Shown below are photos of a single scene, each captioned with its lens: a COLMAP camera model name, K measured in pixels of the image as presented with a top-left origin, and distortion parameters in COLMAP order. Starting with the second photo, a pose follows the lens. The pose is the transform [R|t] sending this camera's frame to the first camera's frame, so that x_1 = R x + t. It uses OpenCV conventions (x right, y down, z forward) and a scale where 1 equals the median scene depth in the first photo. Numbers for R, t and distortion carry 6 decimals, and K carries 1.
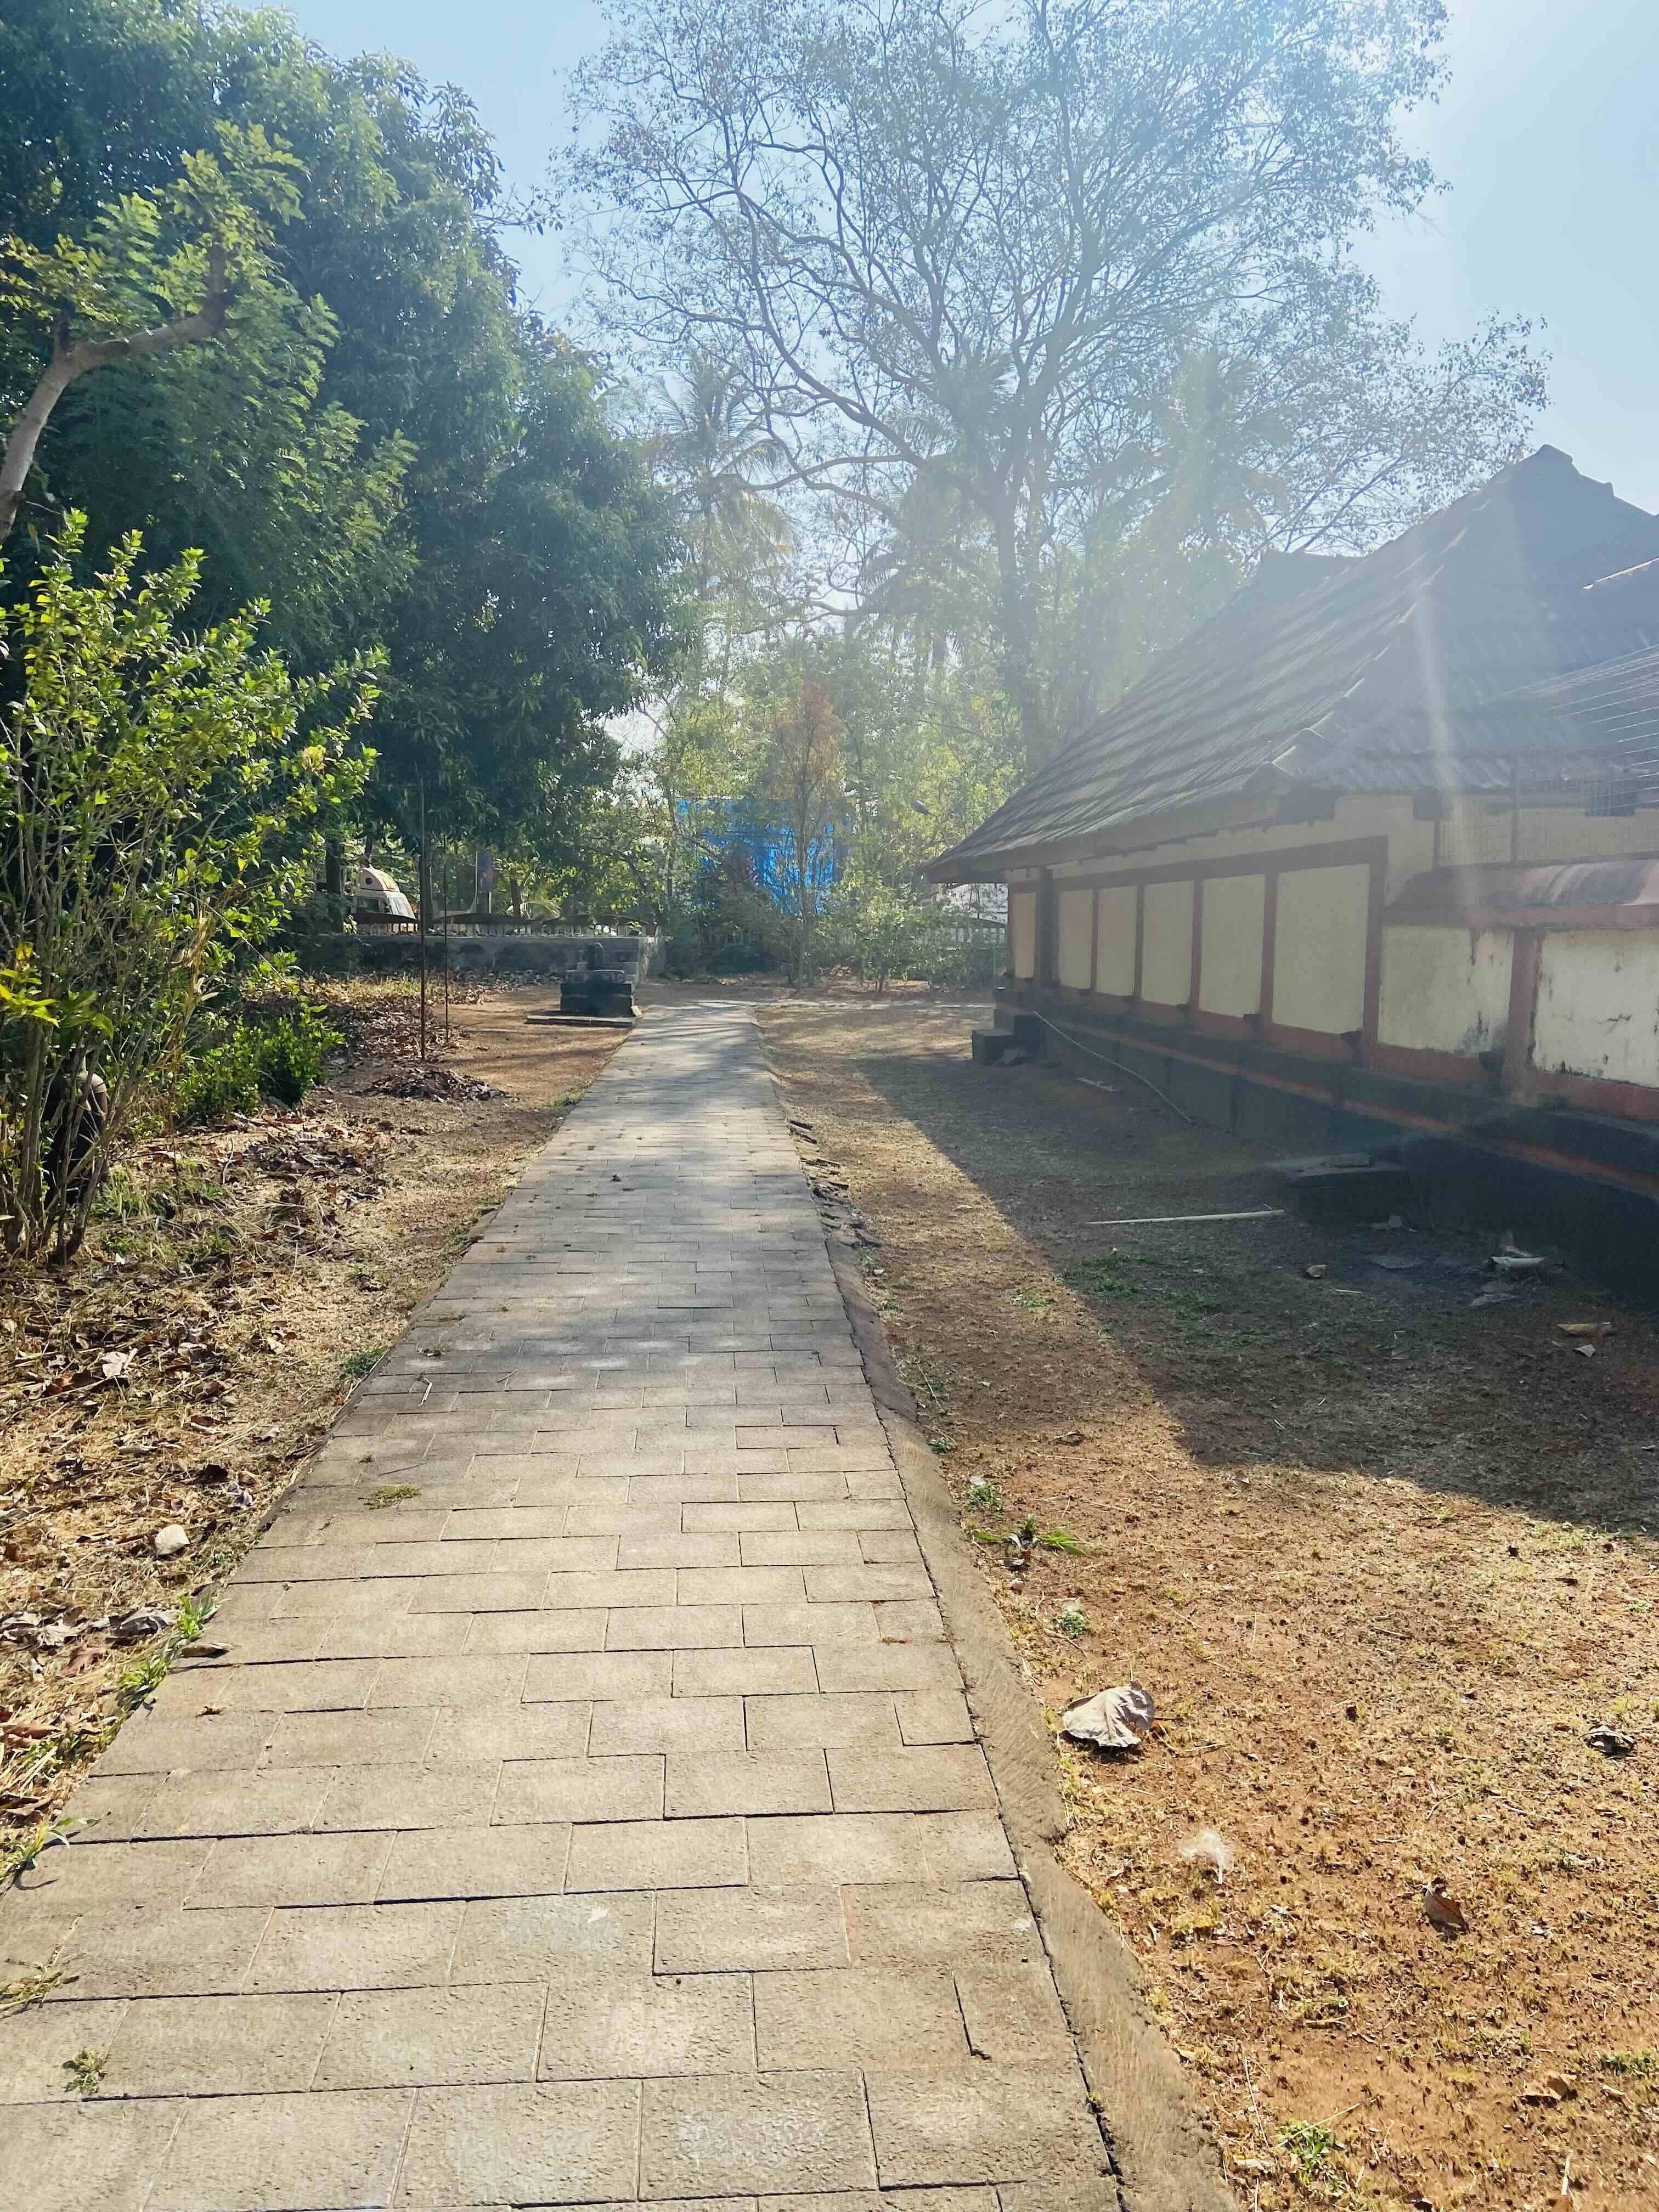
lens RADIAL K [[1692.7, 0, 829.5], [0, 1692.7, 1106.0], [0, 0, 1]] dist [0.120514, -0.153610]
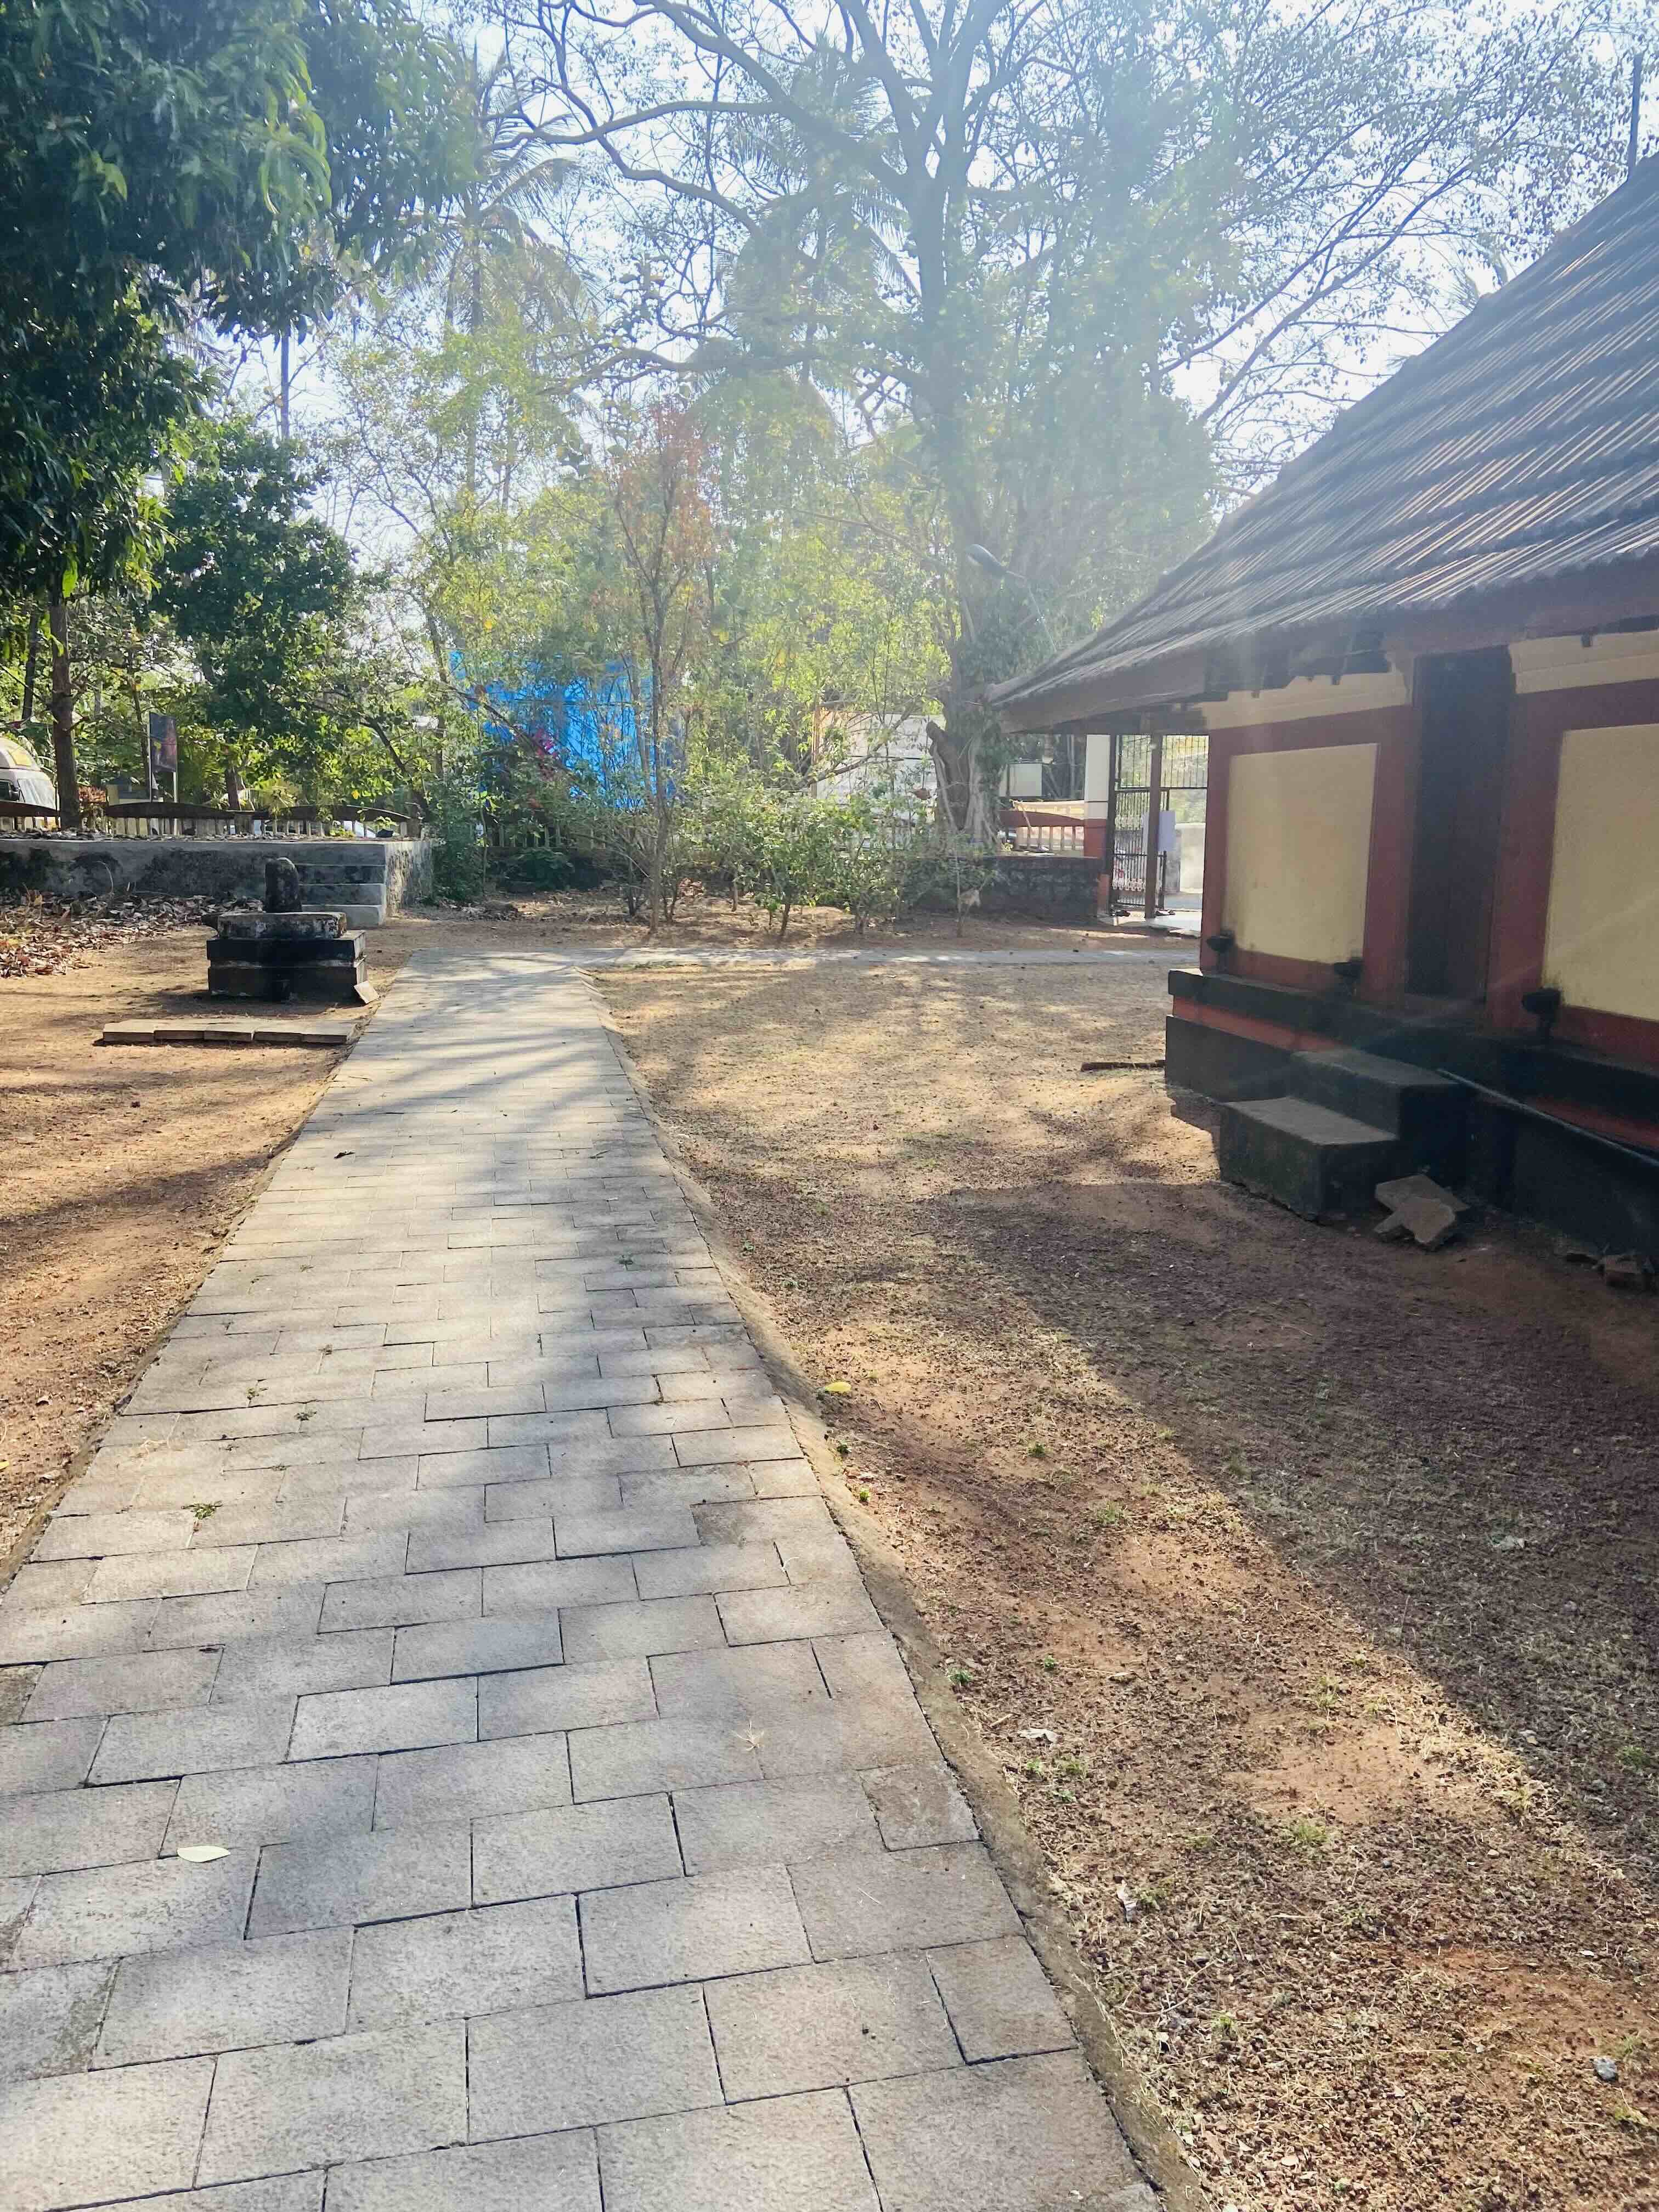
lens RADIAL K [[1692.7, 0, 829.5], [0, 1692.7, 1106.0], [0, 0, 1]] dist [0.120514, -0.153610]
pose [[0.992405, -0.020393, 0.121314, -0.023946], [0.013063, 0.998058, 0.060910, -0.032031], [-0.122320, -0.058863, 0.990744, 0.292405]]
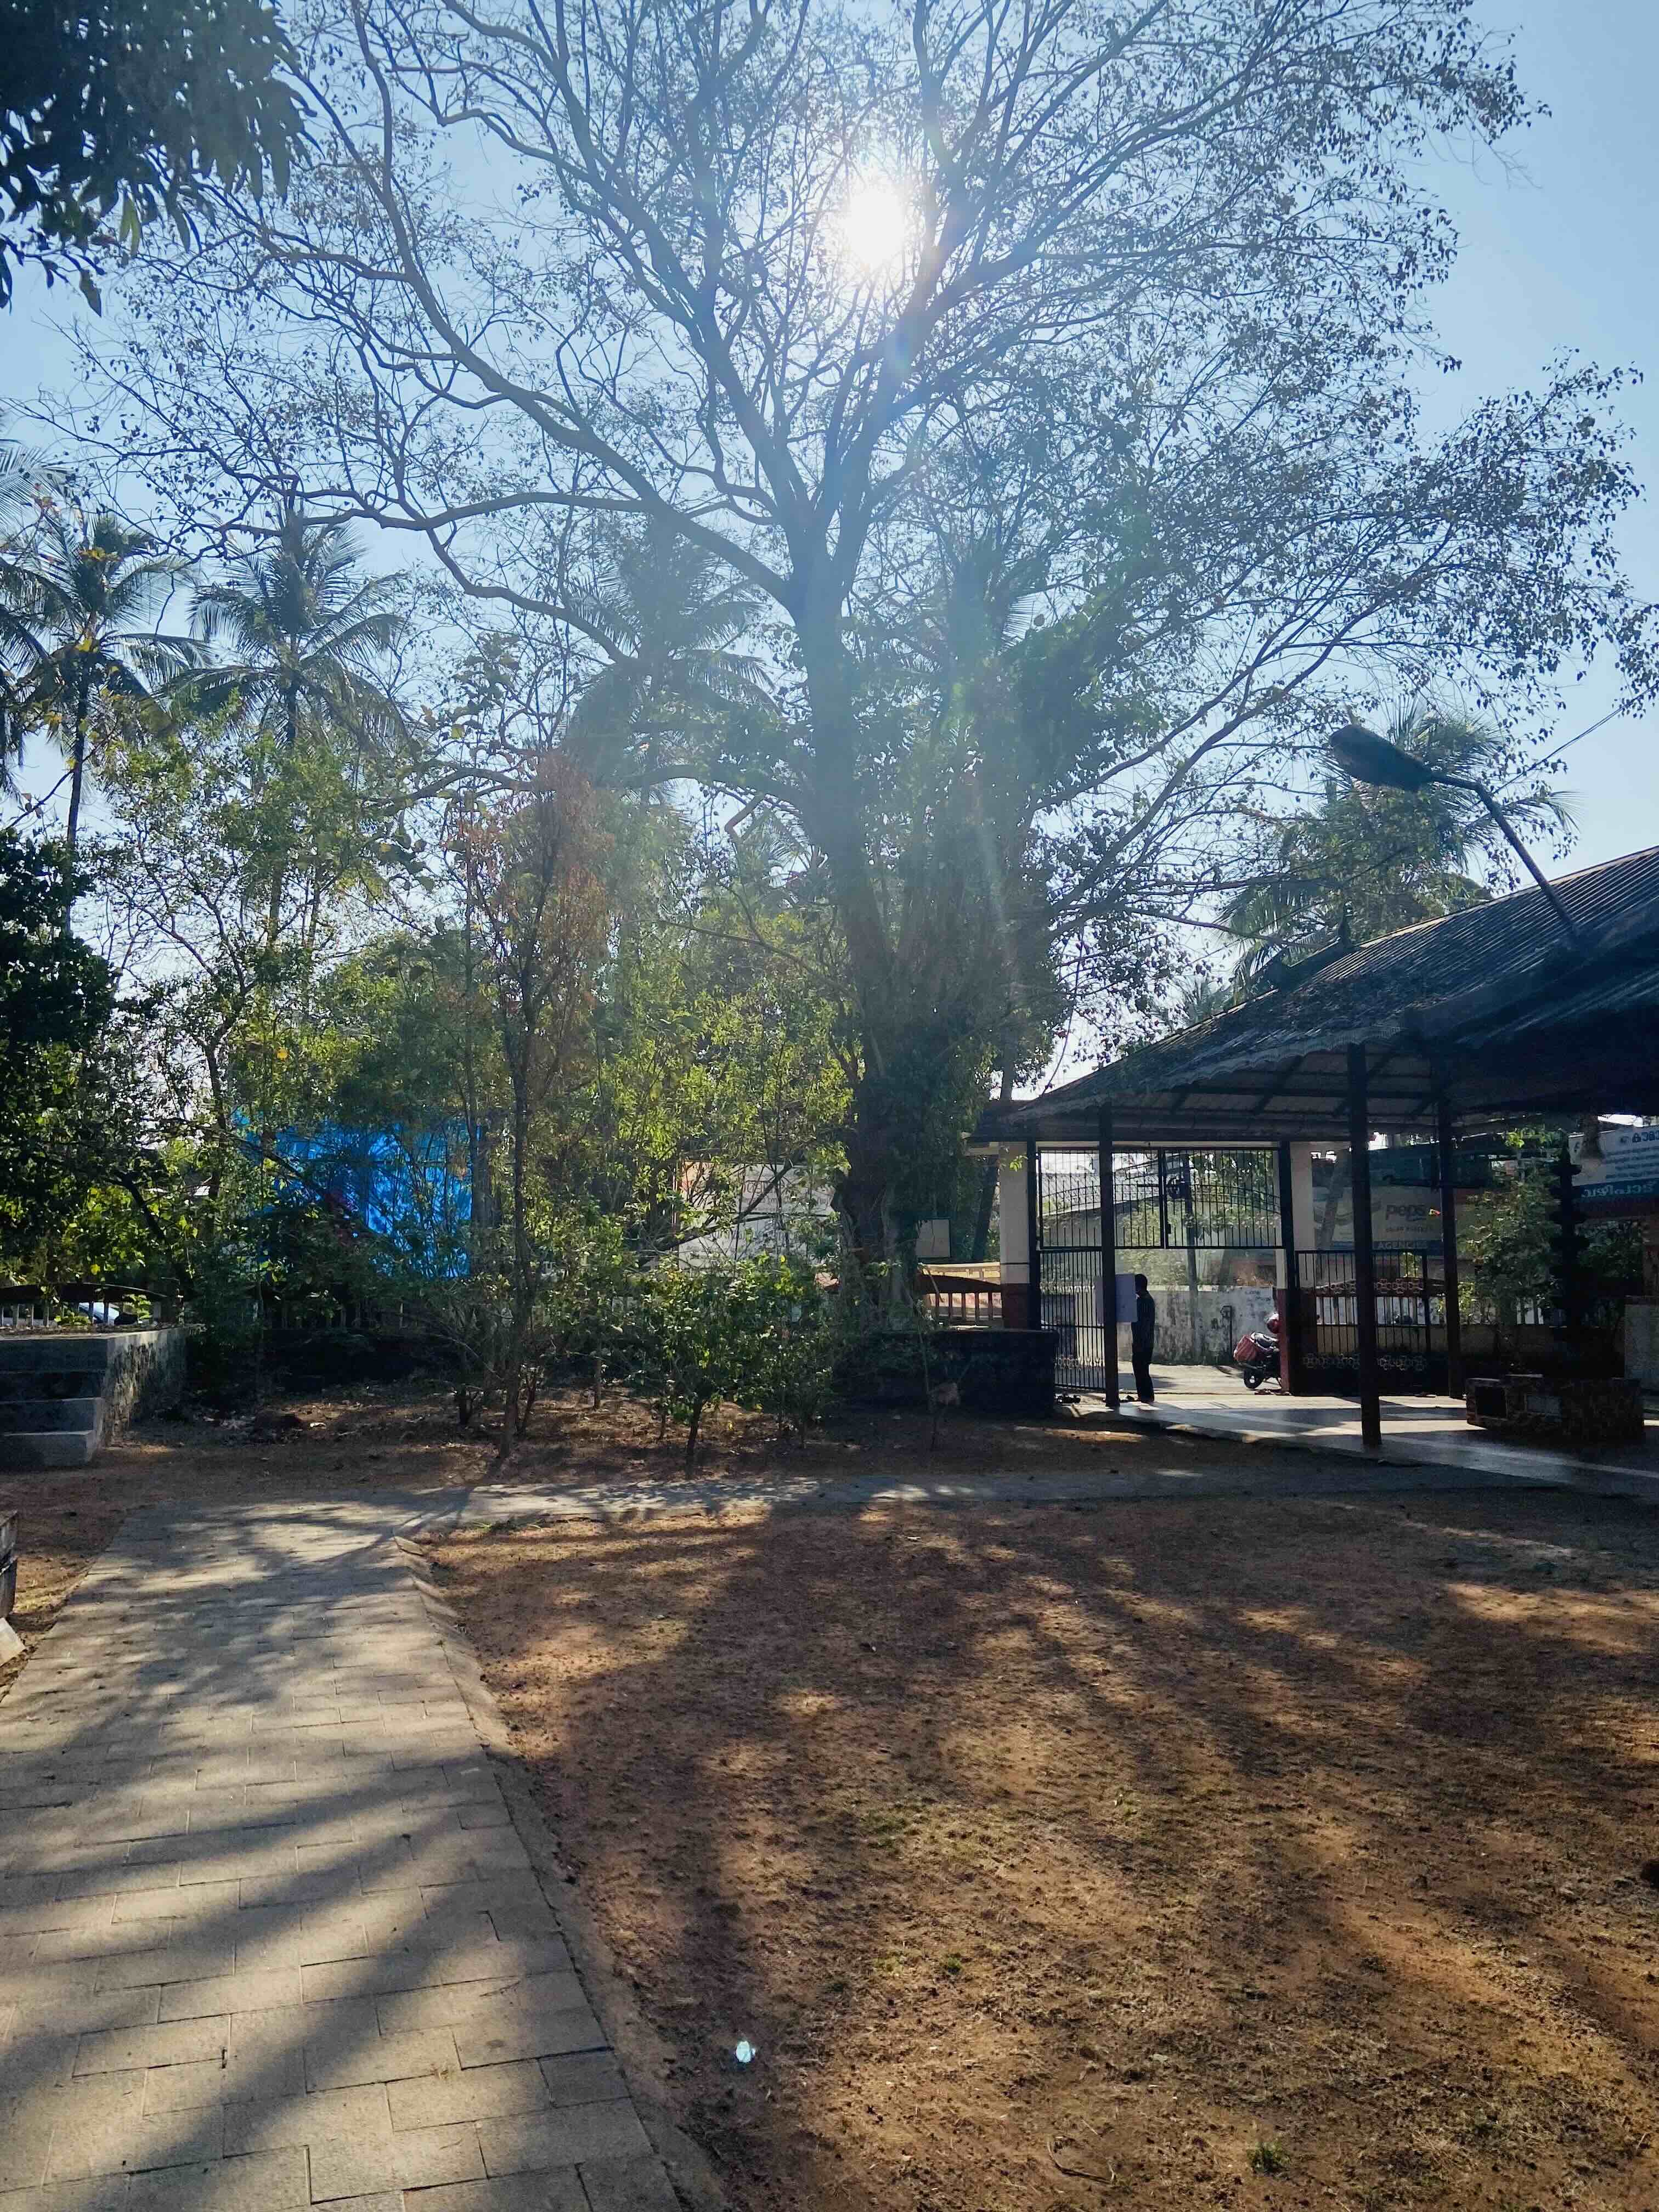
lens RADIAL K [[1692.7, 0, 829.5], [0, 1692.7, 1106.0], [0, 0, 1]] dist [0.120514, -0.153610]
pose [[0.970683, 0.011951, 0.240068, -0.033646], [0.038741, 0.977926, -0.205327, -0.049001], [-0.237222, 0.208608, 0.948793, 0.436271]]
